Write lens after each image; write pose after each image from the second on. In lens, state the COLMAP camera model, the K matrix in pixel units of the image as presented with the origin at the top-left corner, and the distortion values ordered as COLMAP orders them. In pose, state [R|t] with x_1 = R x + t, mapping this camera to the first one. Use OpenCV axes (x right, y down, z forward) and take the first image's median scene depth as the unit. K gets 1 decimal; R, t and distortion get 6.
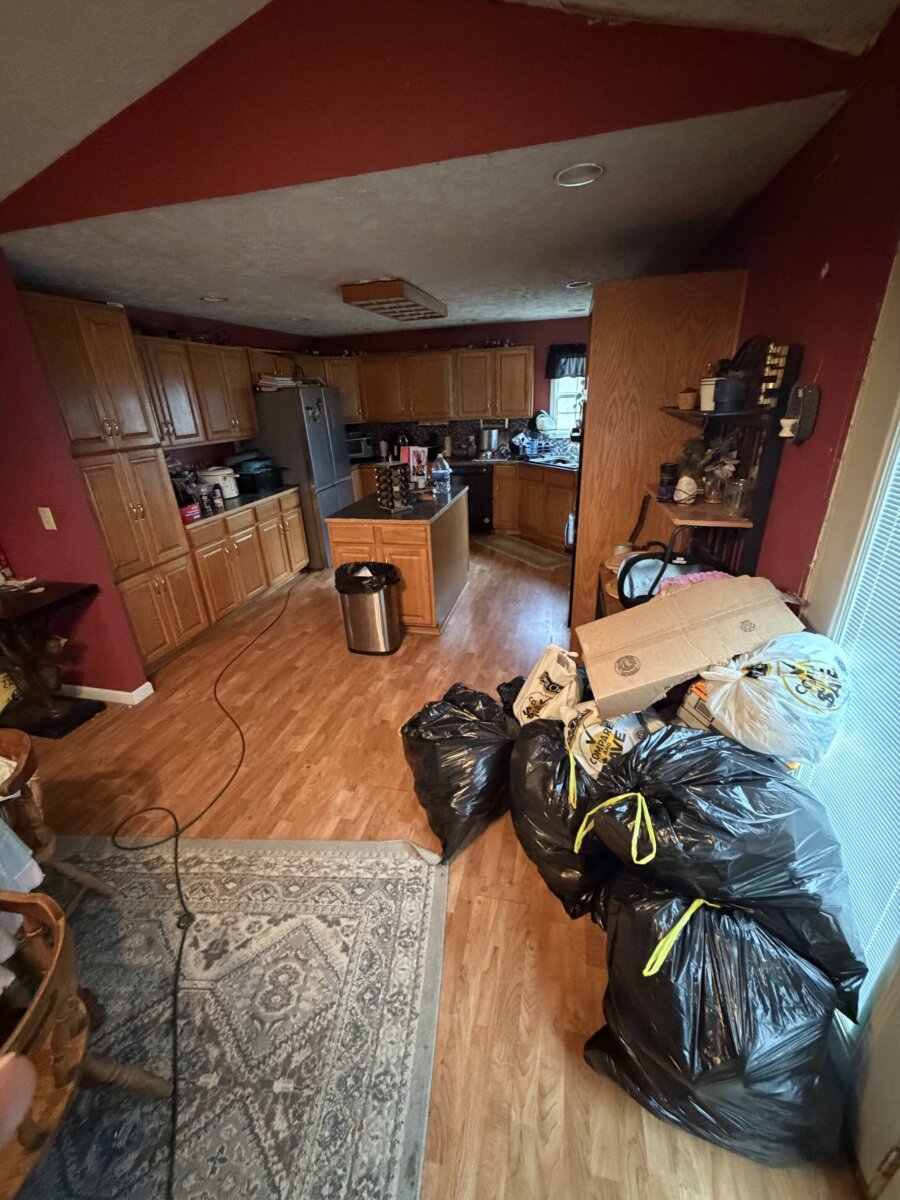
lens RADIAL K [[479.4, 0, 448.4], [0, 479.4, 597.7], [0, 0, 1]] dist [0.001179, -0.000035]
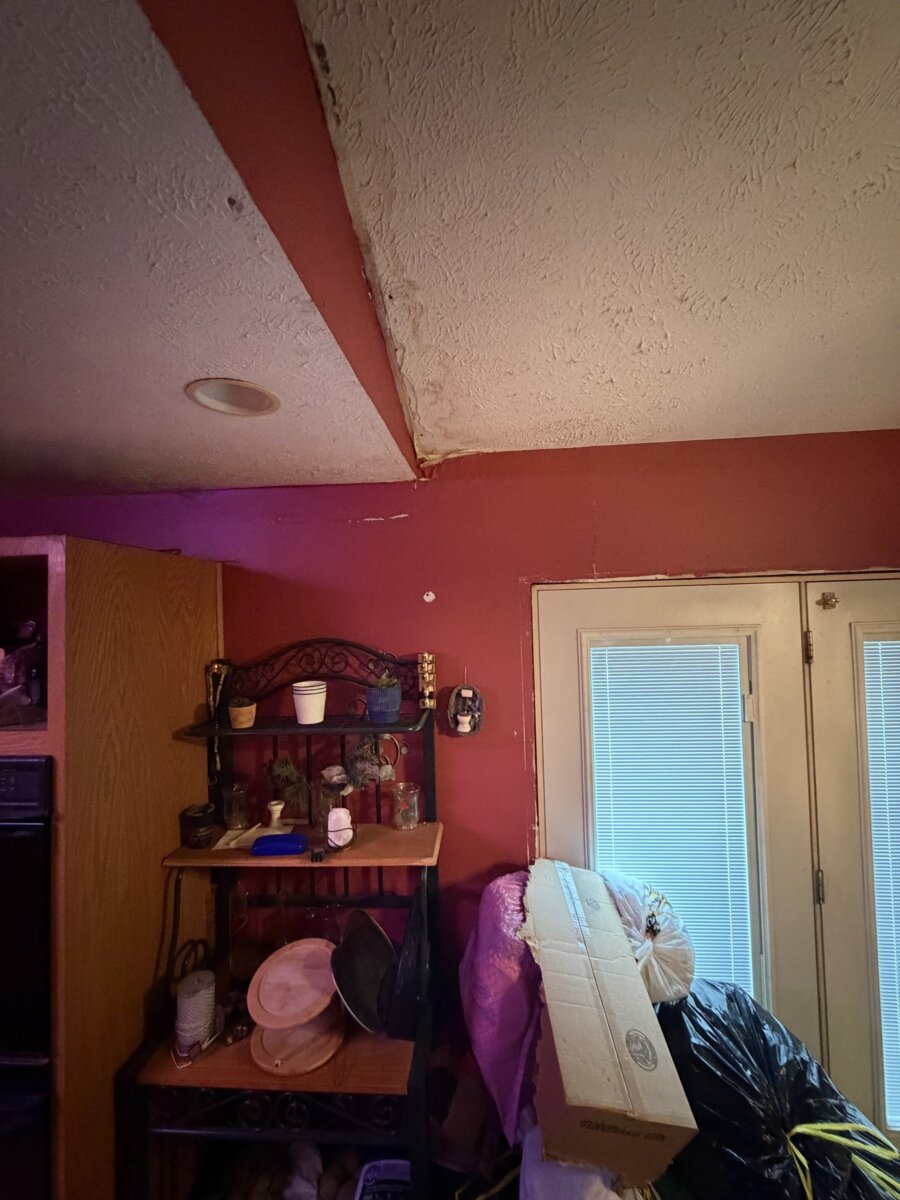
lens RADIAL K [[479.4, 0, 449.4], [0, 479.4, 600.4], [0, 0, 1]] dist [0.001179, -0.000035]
pose [[-0.161876, 0.073725, 0.984053, -0.362767], [0.418429, 0.908249, 0.000786, -0.614107], [-0.893707, 0.411884, -0.177873, 1.098703]]
